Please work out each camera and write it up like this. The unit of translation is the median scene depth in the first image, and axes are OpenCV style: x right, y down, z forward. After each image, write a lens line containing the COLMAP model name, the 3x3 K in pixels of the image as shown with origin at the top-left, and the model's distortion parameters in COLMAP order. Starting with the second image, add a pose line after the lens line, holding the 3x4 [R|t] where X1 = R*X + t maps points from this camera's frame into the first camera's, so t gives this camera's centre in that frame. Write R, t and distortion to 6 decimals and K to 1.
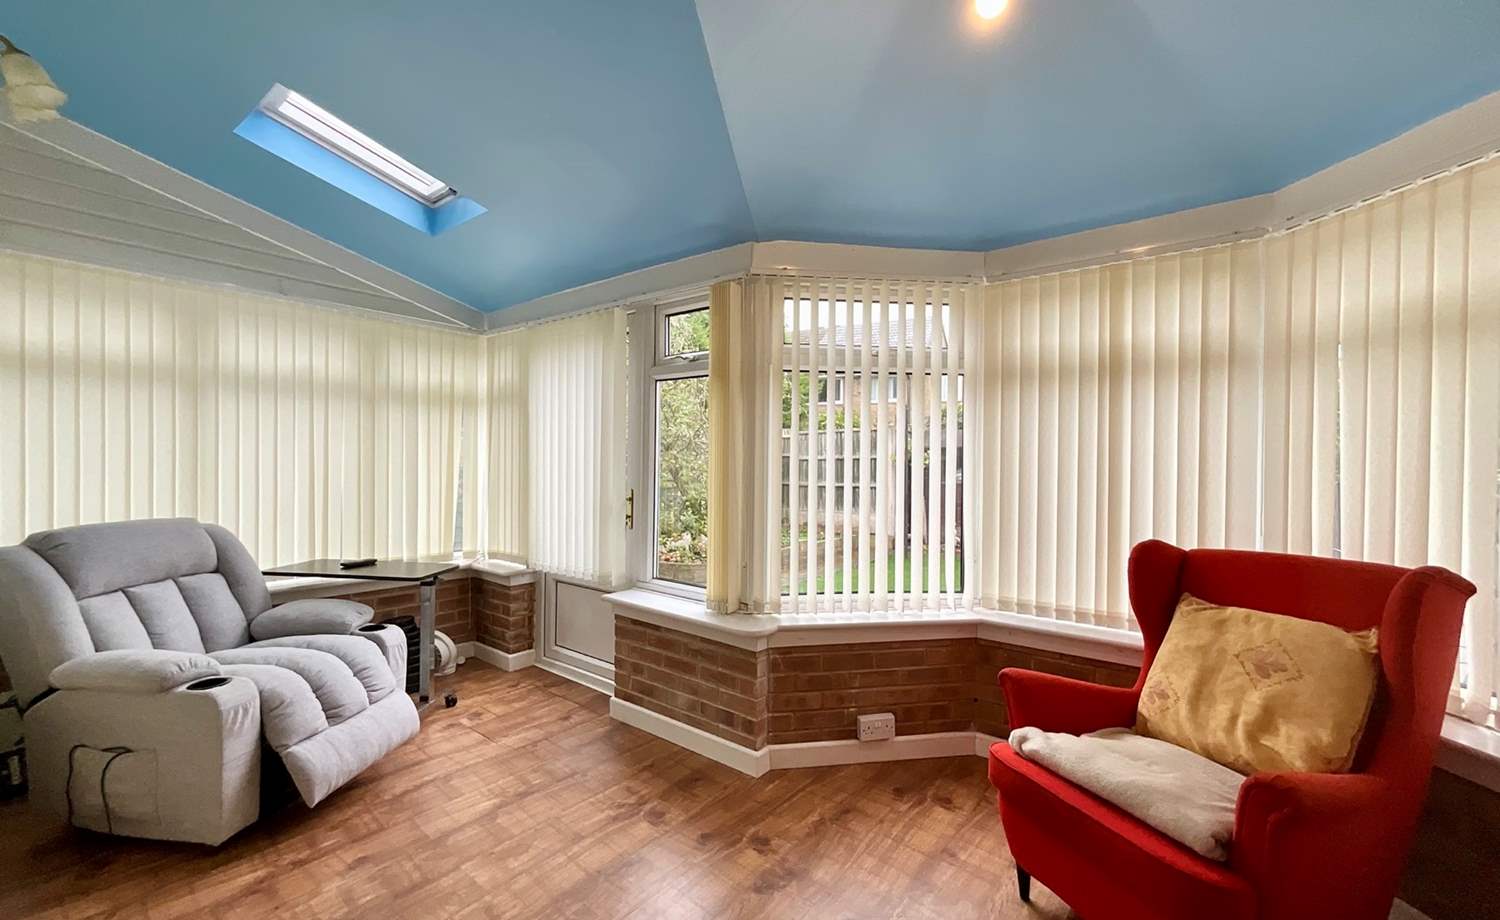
lens RADIAL K [[608.7, 0, 746.4], [0, 608.7, 462.7], [0, 0, 1]] dist [0.001105, 0.000063]
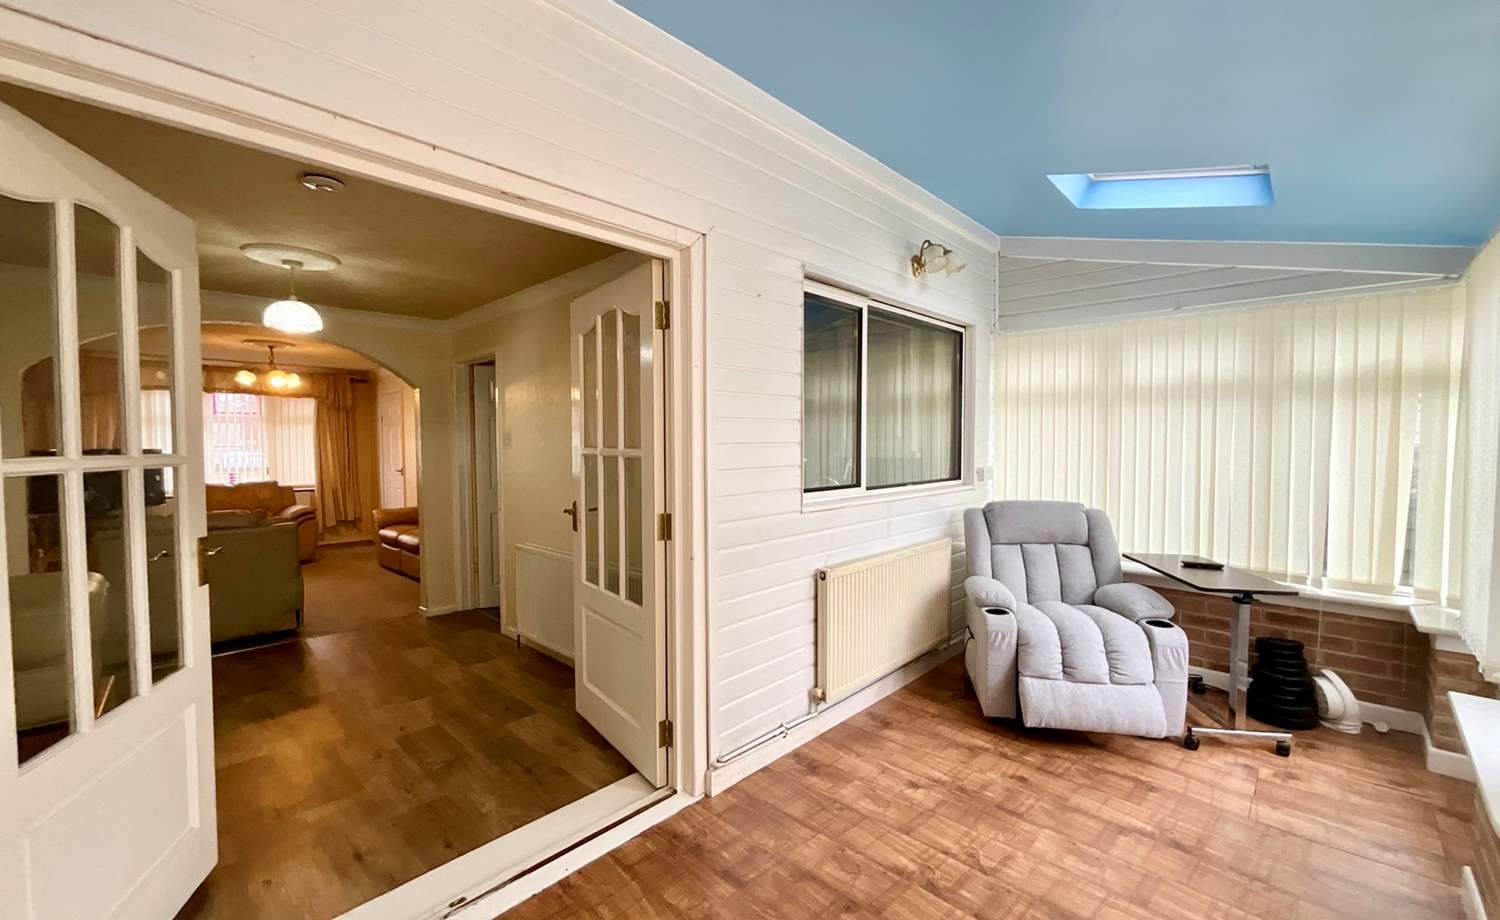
lens RADIAL K [[608.7, 0, 746.4], [0, 608.7, 462.7], [0, 0, 1]] dist [0.001105, 0.000063]
pose [[-0.102132, 0.026496, -0.994418, 0.549105], [-0.002042, 0.999638, 0.026845, -0.035975], [0.994769, 0.004773, -0.102041, 0.443377]]
